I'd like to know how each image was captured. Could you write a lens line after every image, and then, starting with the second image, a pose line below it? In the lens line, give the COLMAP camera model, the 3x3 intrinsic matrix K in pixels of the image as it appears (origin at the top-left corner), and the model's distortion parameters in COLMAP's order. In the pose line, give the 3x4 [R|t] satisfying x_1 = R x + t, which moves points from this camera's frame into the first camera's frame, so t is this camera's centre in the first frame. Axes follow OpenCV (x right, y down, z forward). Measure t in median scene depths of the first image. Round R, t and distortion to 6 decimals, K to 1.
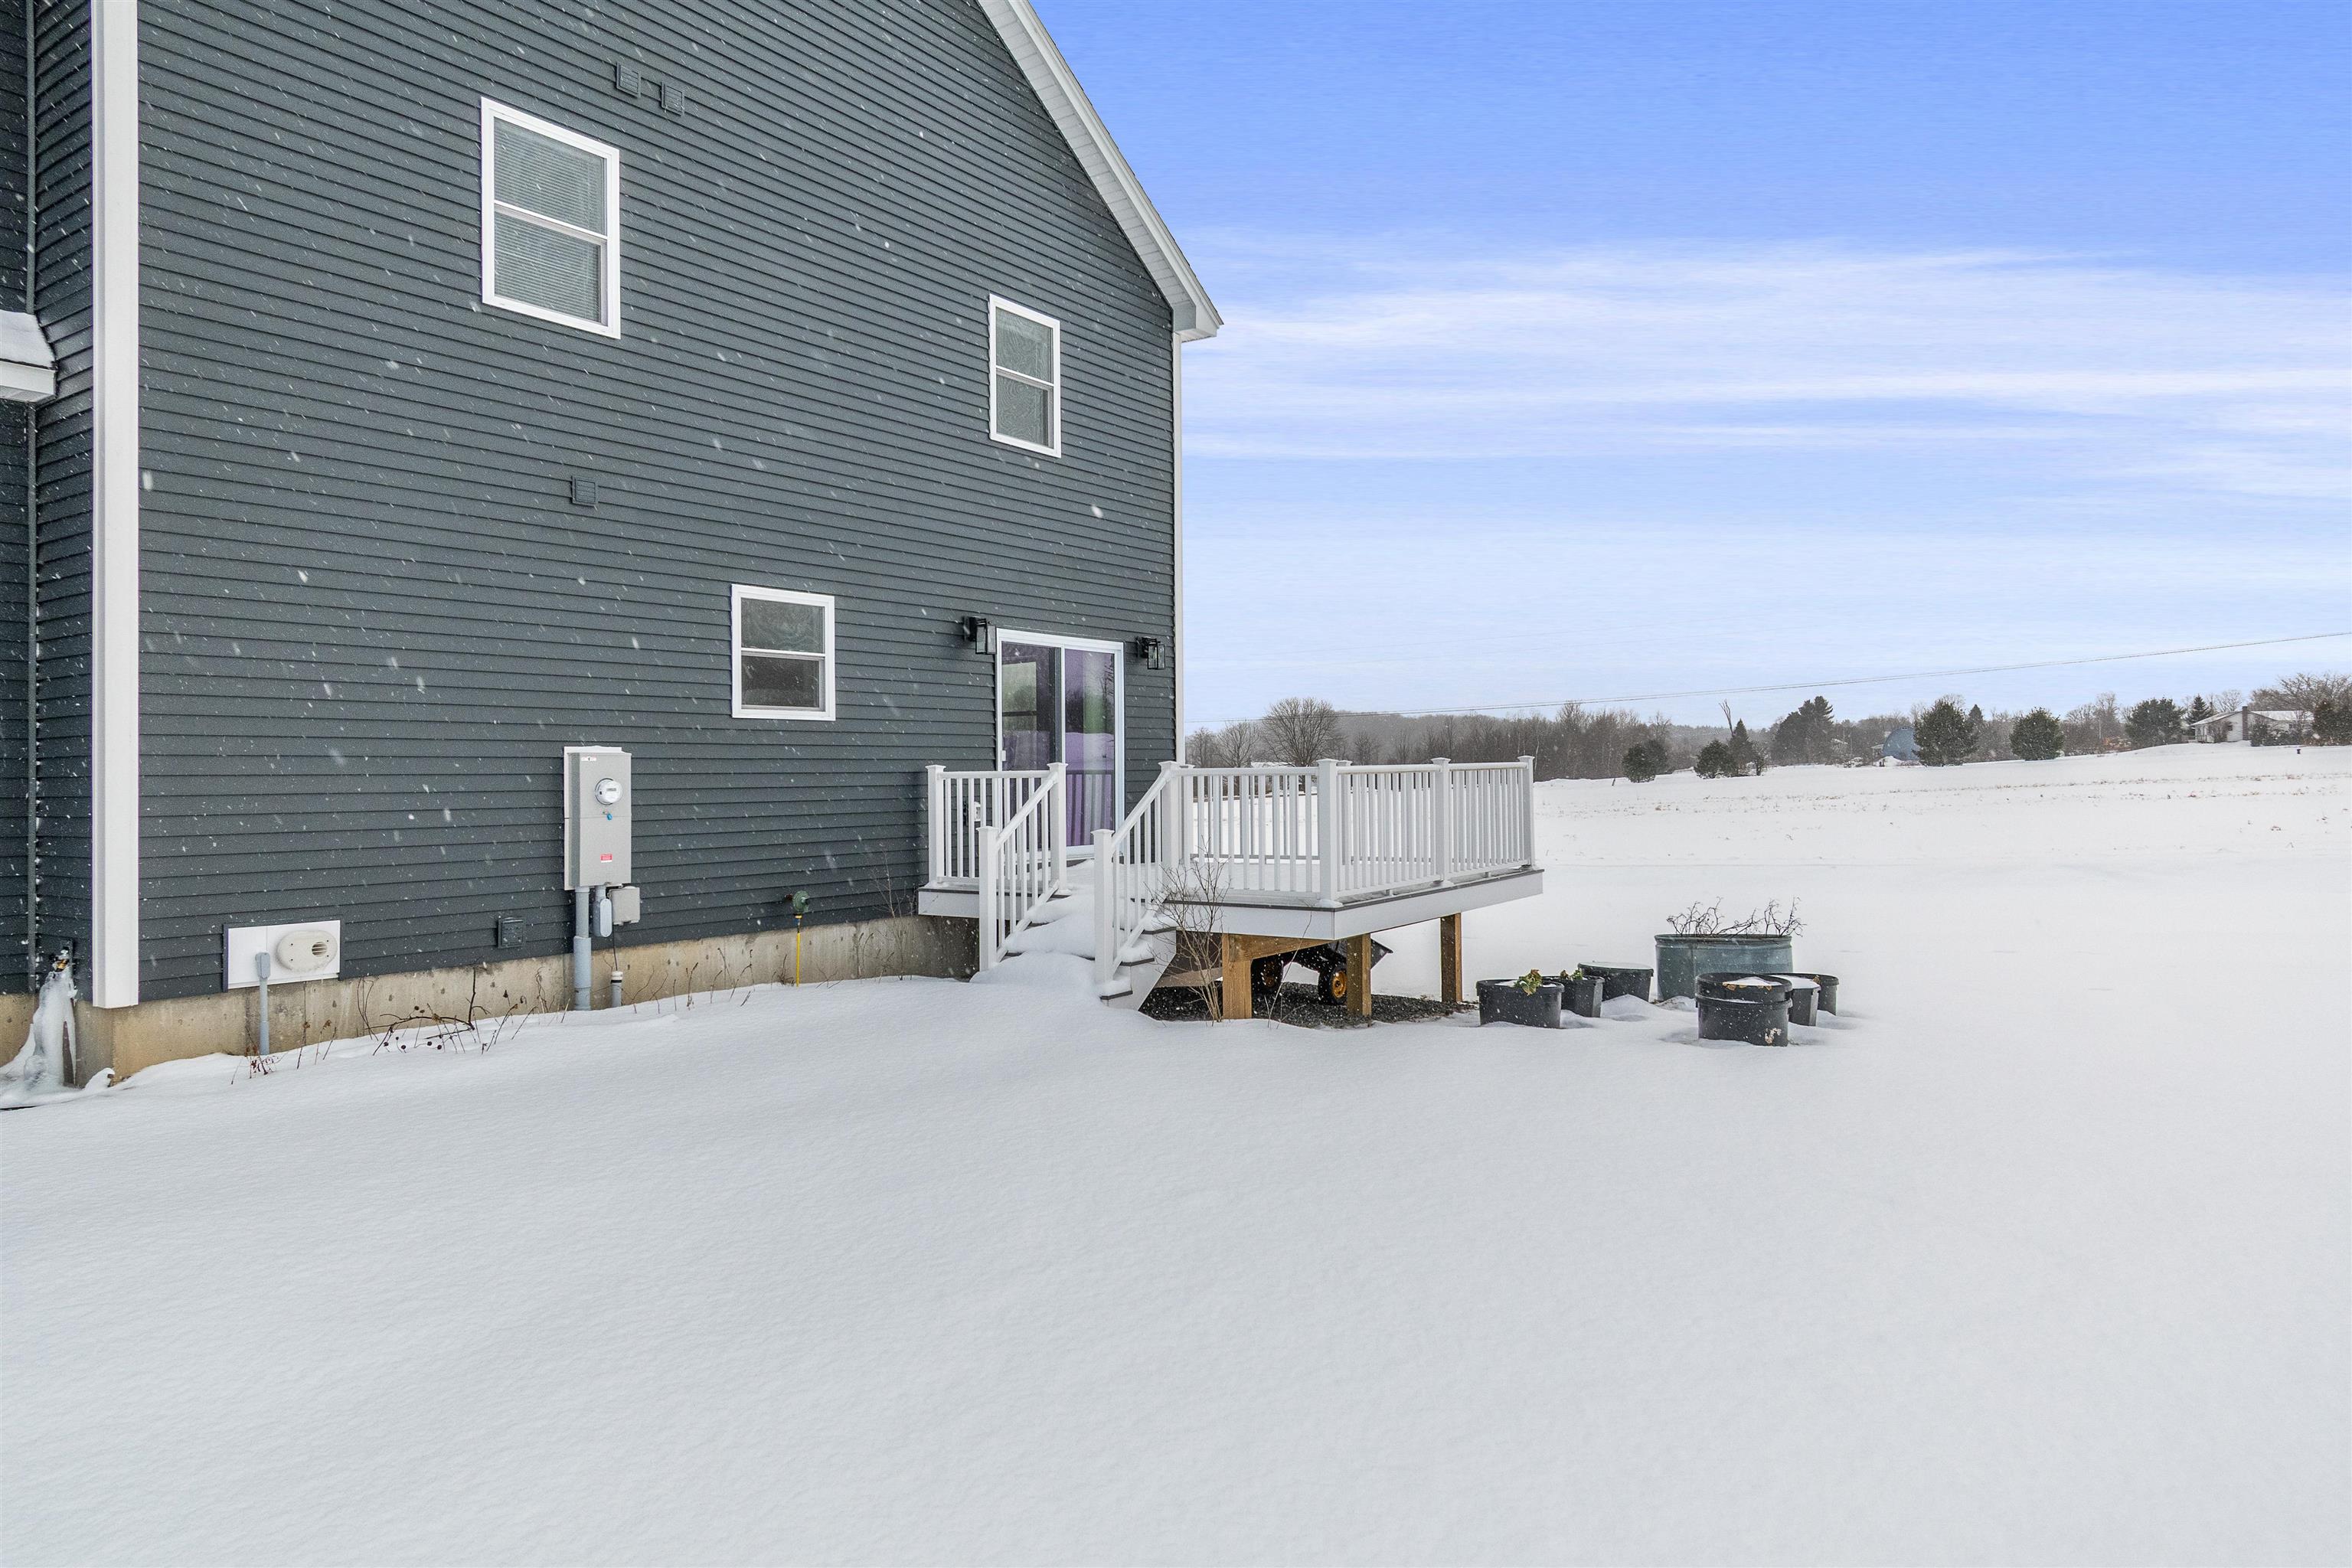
lens RADIAL K [[1495.5, 0, 1180.1], [0, 1495.5, 744.2], [0, 0, 1]] dist [0.003909, -0.001856]
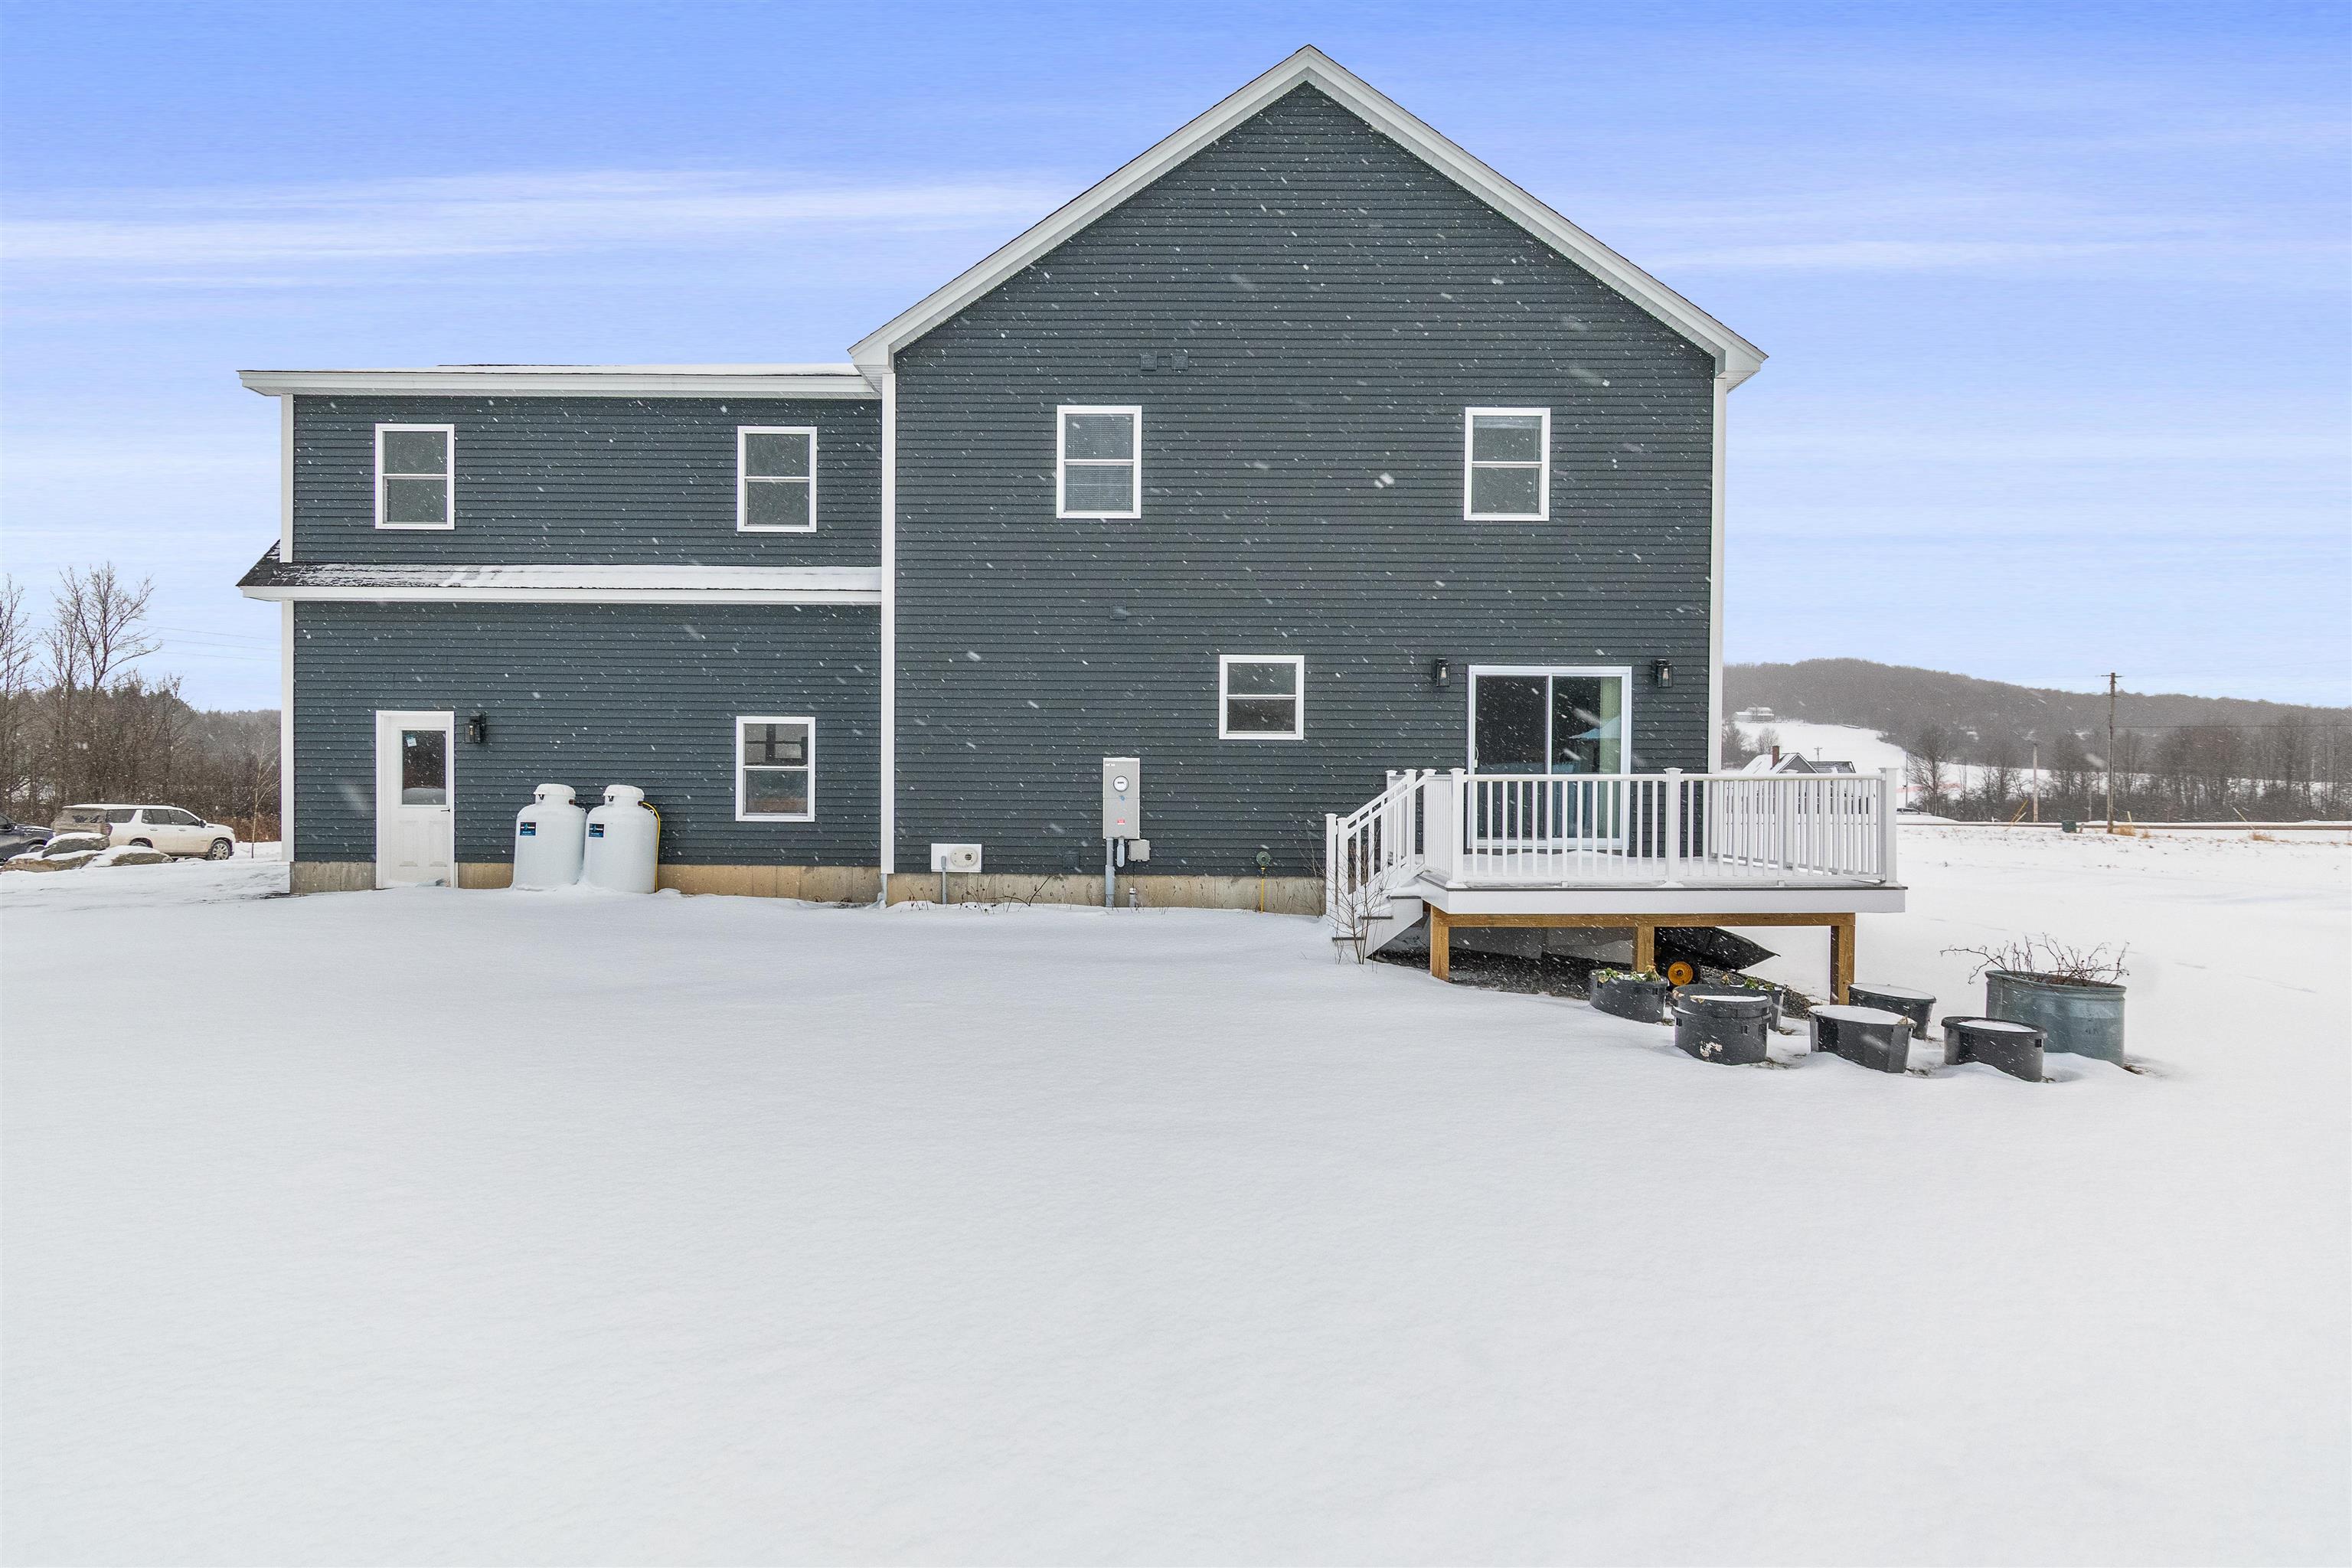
lens RADIAL K [[1252.2, 0, 1177.6], [0, 1252.2, 785.7], [0, 0, 1]] dist [-0.001674, -0.000520]
pose [[0.558795, 0.019189, -0.829084, 0.831165], [0.004506, 0.999647, 0.026174, -0.003658], [0.829294, -0.018361, 0.558511, 0.234118]]
